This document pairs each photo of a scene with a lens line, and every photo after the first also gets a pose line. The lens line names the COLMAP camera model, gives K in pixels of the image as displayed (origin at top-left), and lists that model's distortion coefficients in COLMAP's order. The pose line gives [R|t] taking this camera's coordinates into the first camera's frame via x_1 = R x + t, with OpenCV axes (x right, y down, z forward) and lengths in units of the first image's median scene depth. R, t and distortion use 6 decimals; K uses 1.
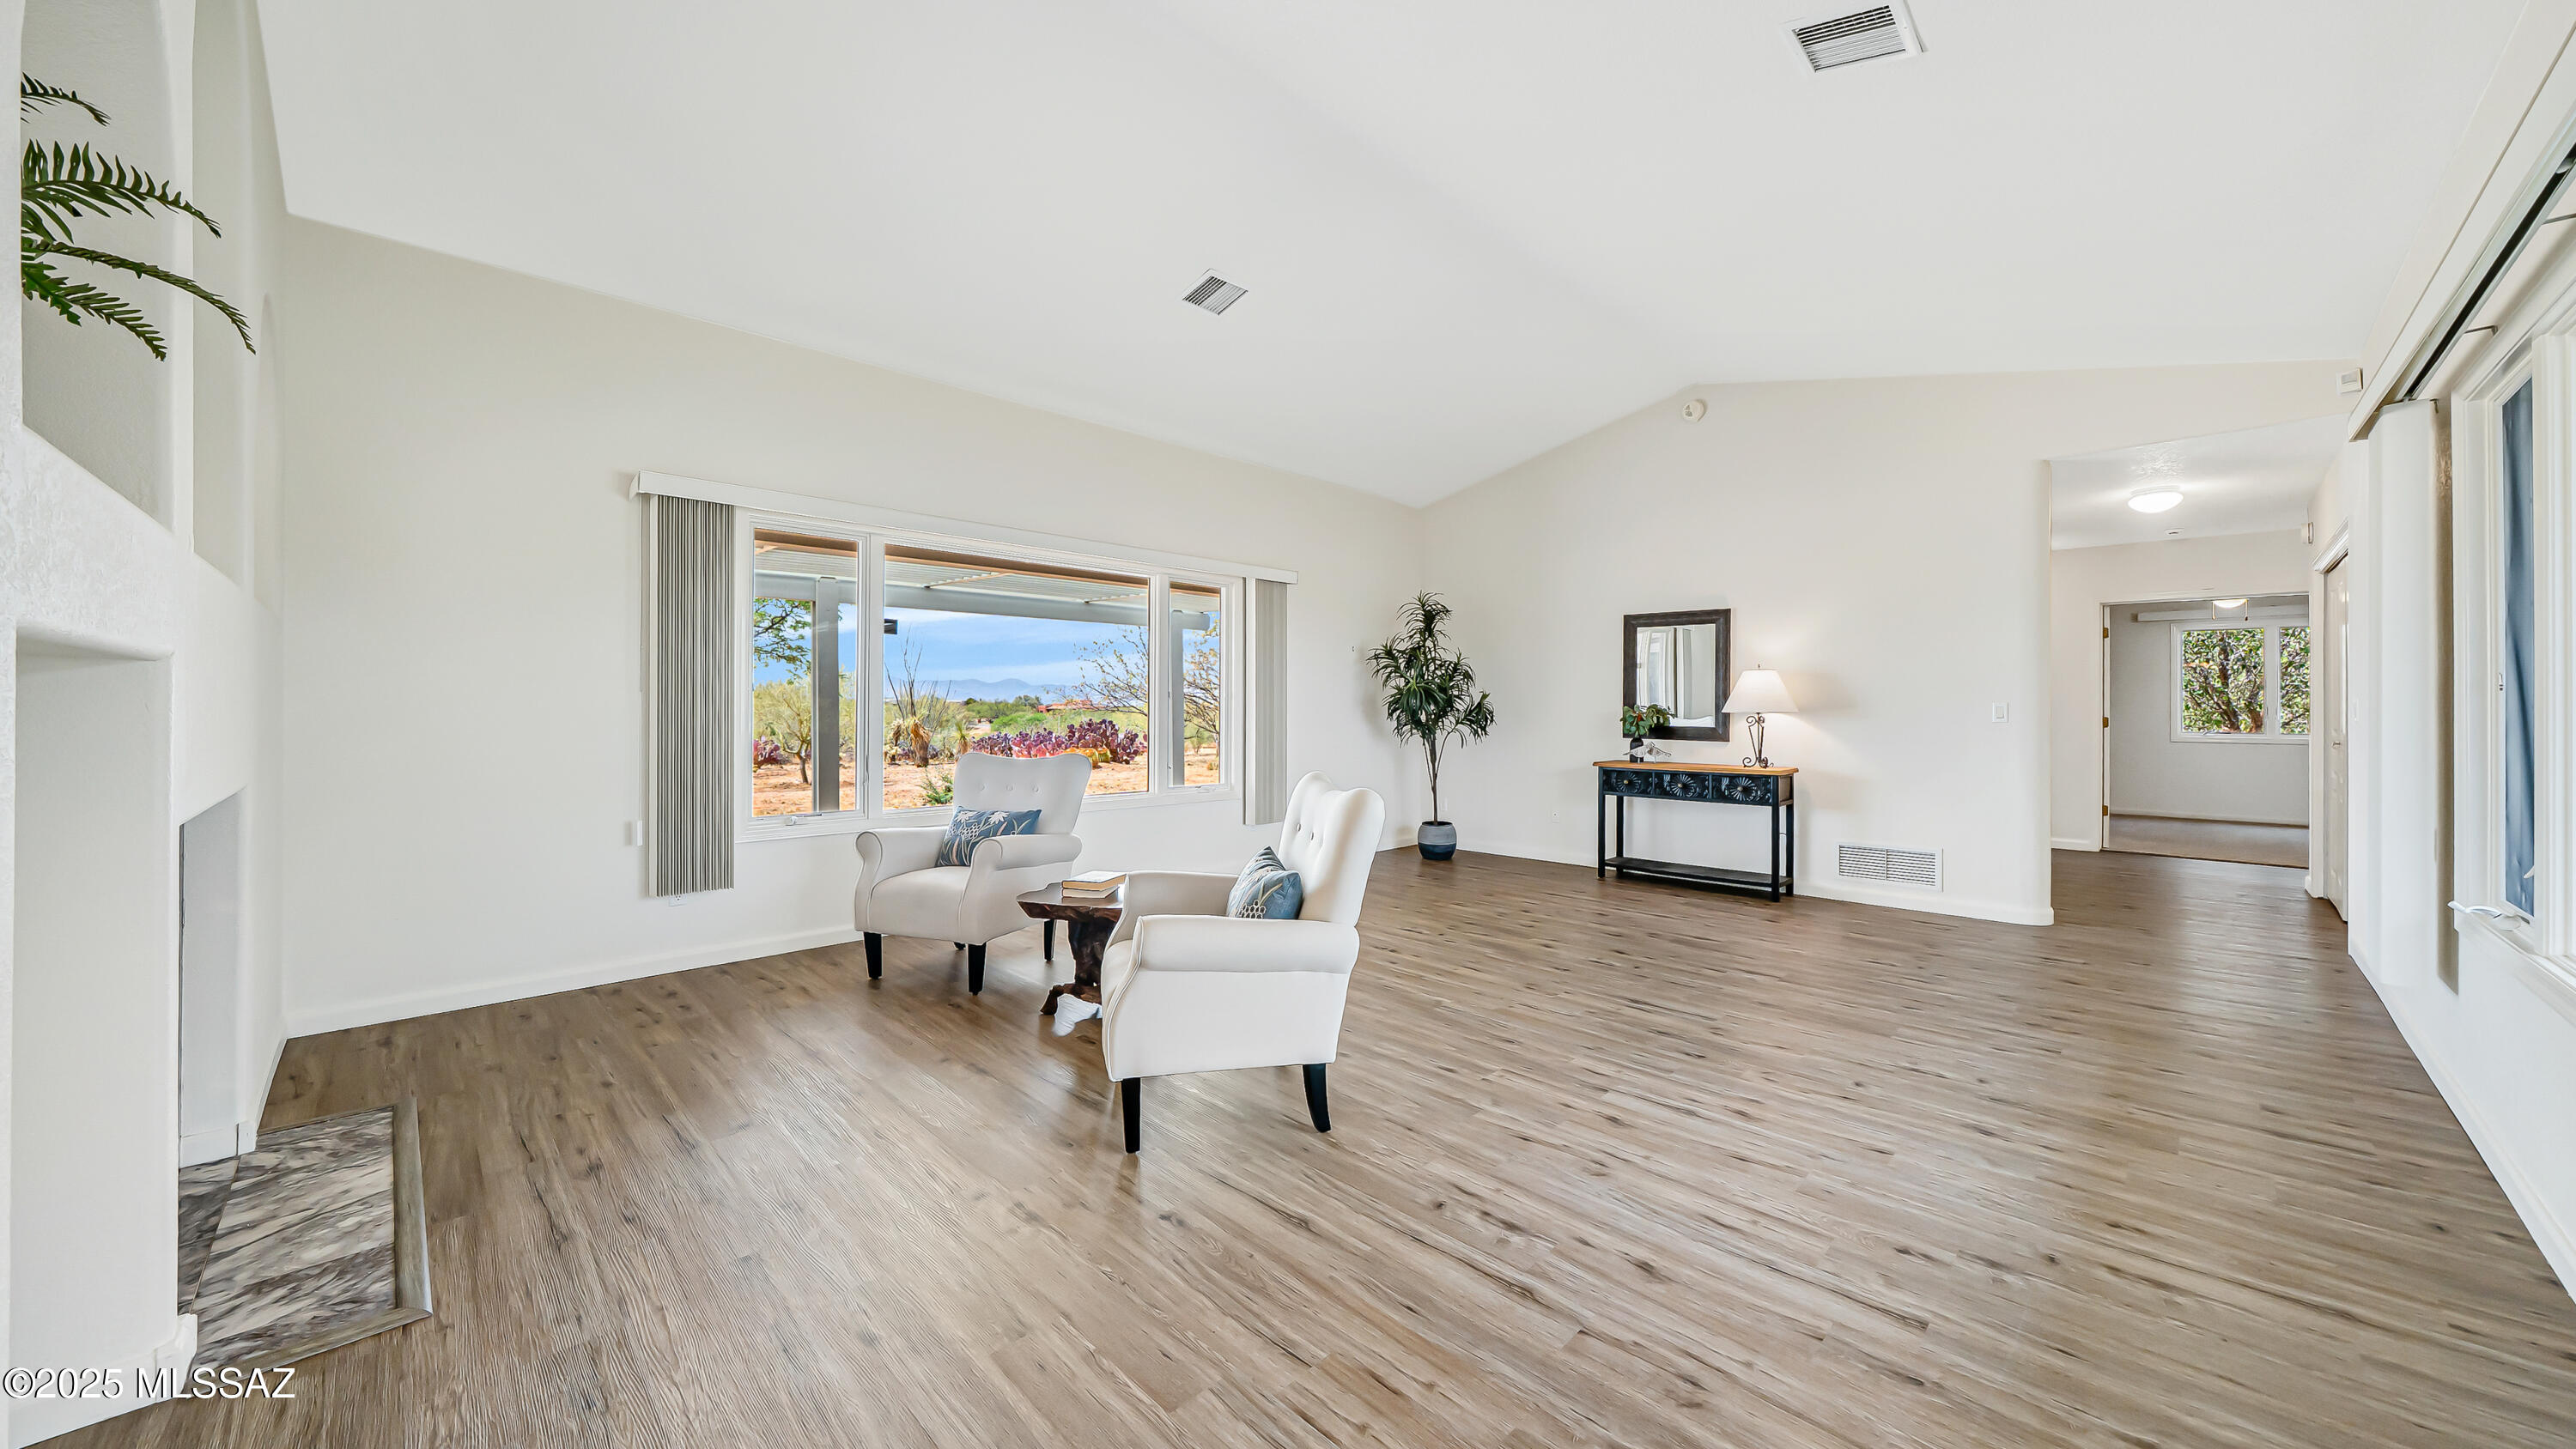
lens RADIAL K [[892.2, 0, 1287.9], [0, 892.2, 712.3], [0, 0, 1]] dist [-0.001427, -0.000038]
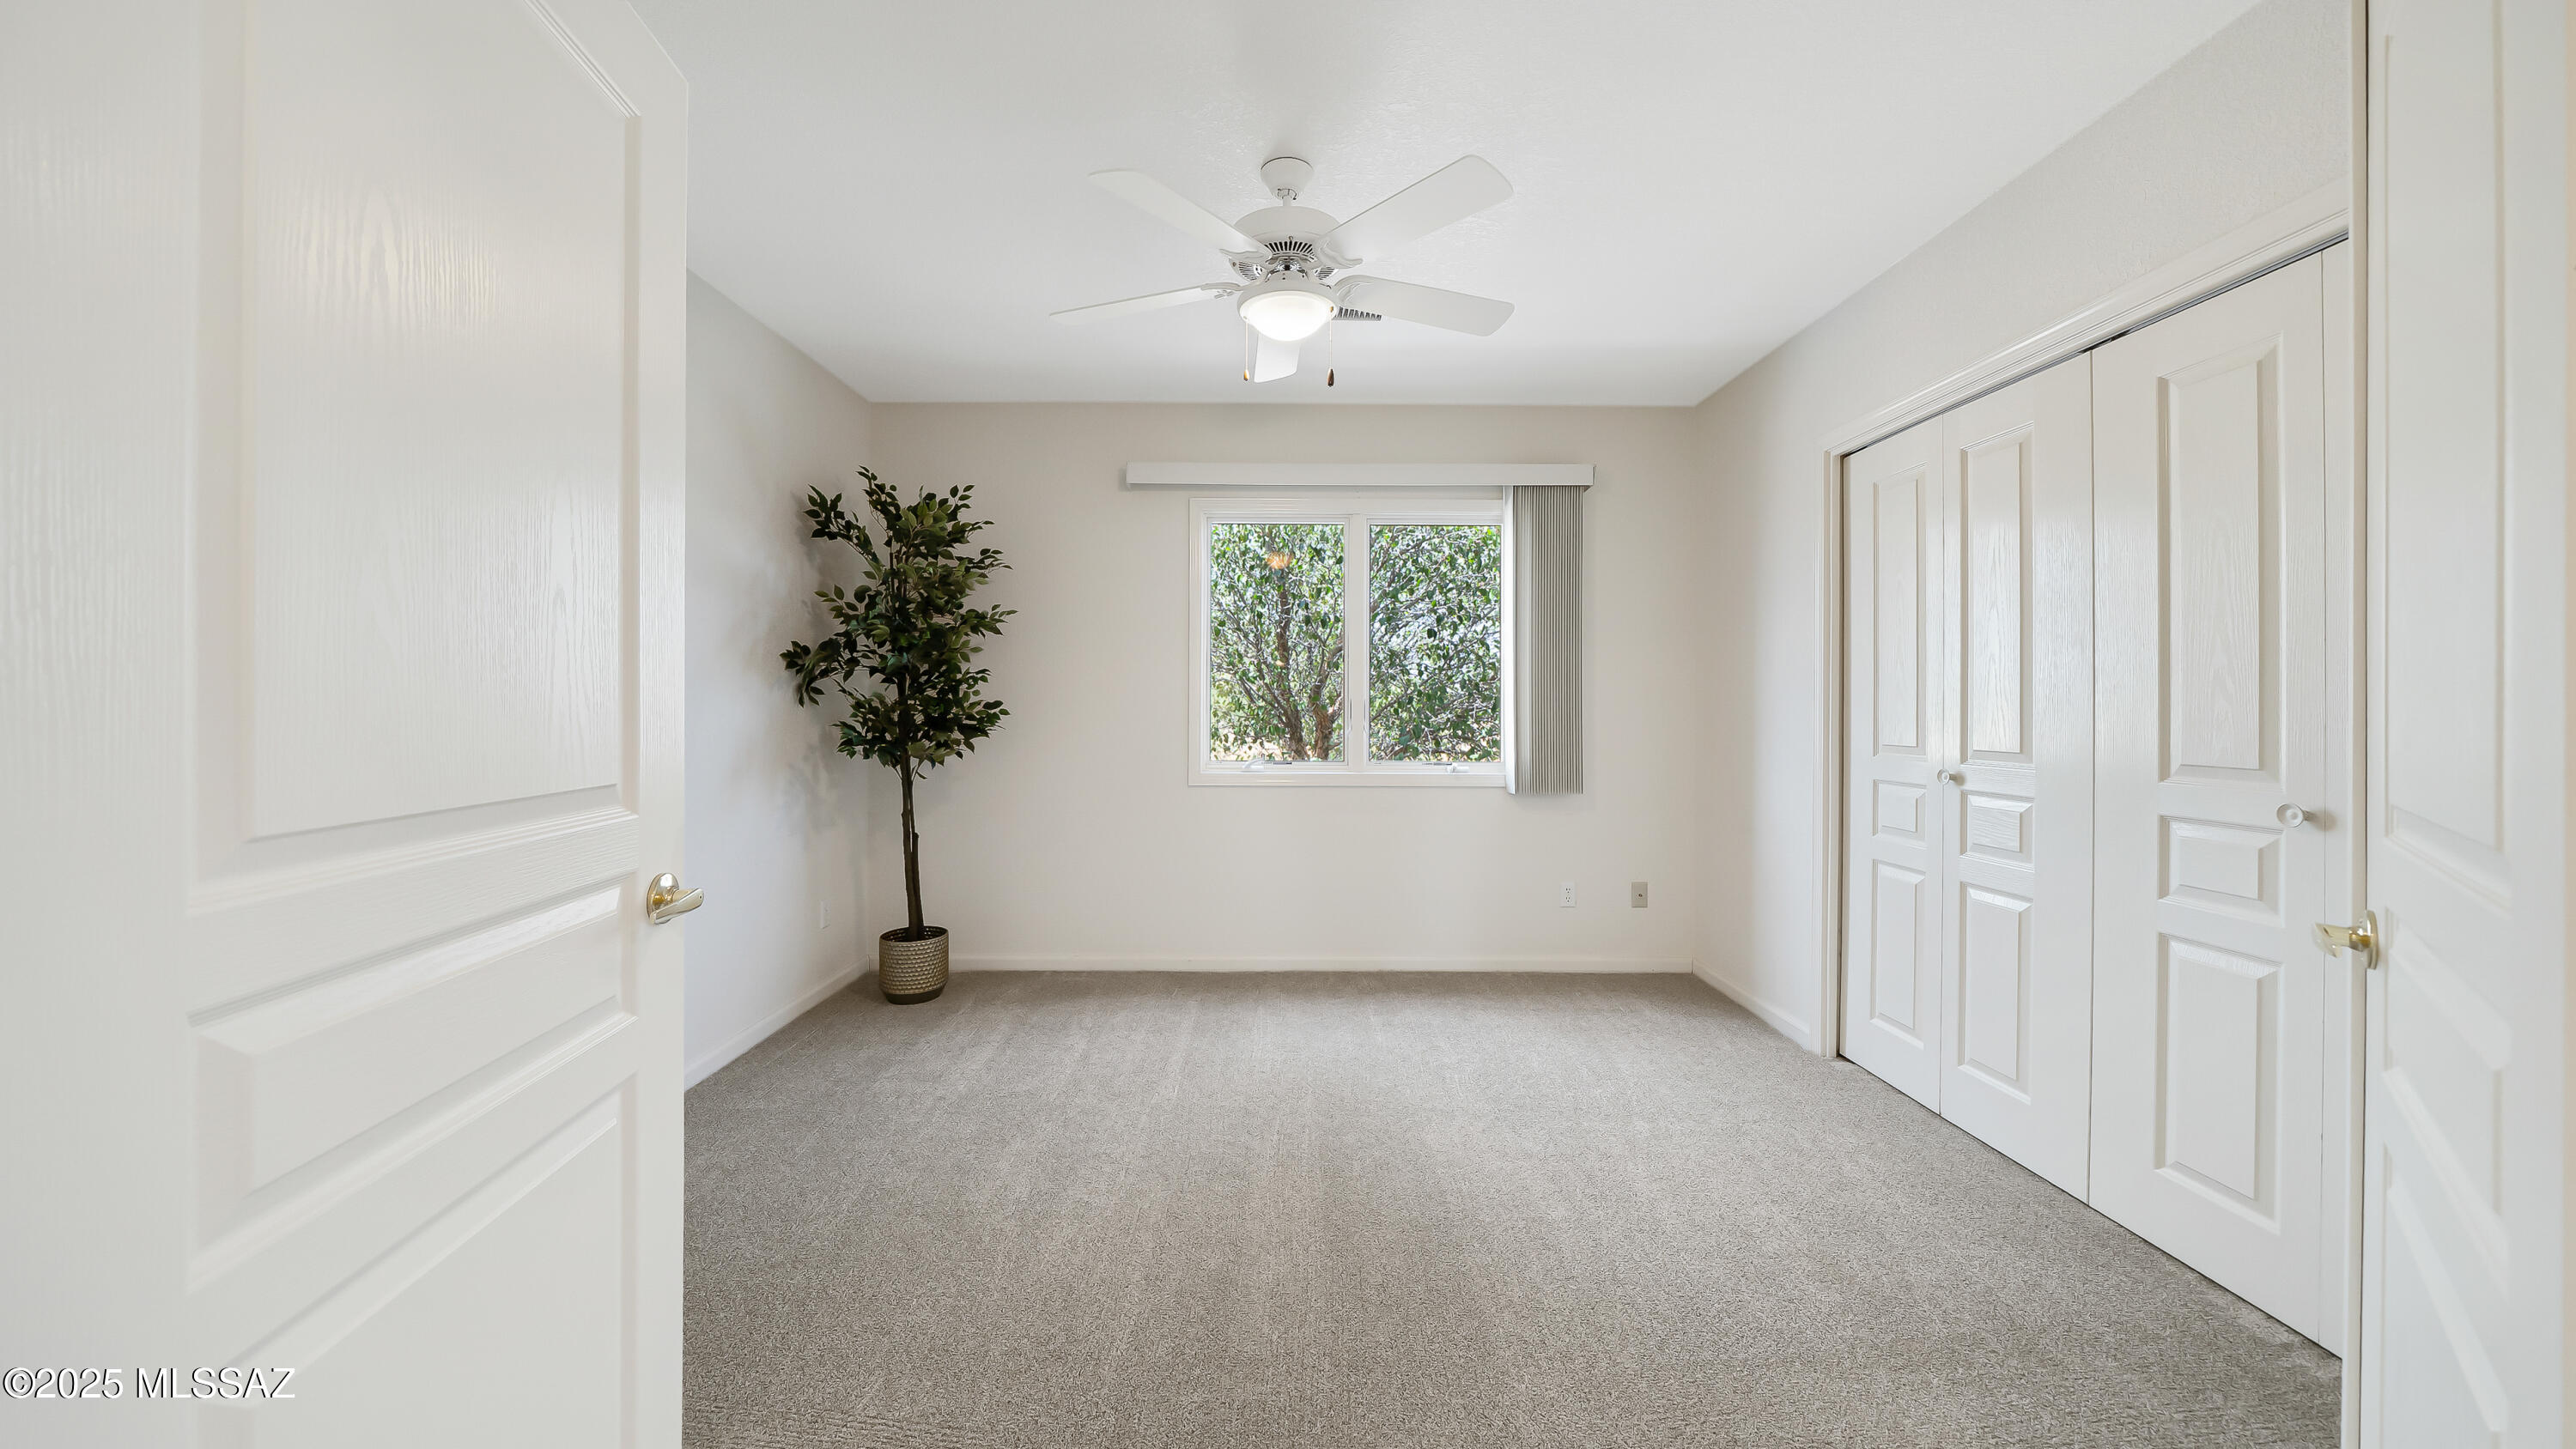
lens RADIAL K [[892.2, 0, 1286.5], [0, 892.2, 729.6], [0, 0, 1]] dist [-0.001427, -0.000038]
pose [[0.692891, 0.001768, 0.721040, 0.676358], [-0.002526, 0.999997, -0.000024, 0.009218], [-0.721038, -0.001805, 0.692893, 0.636764]]
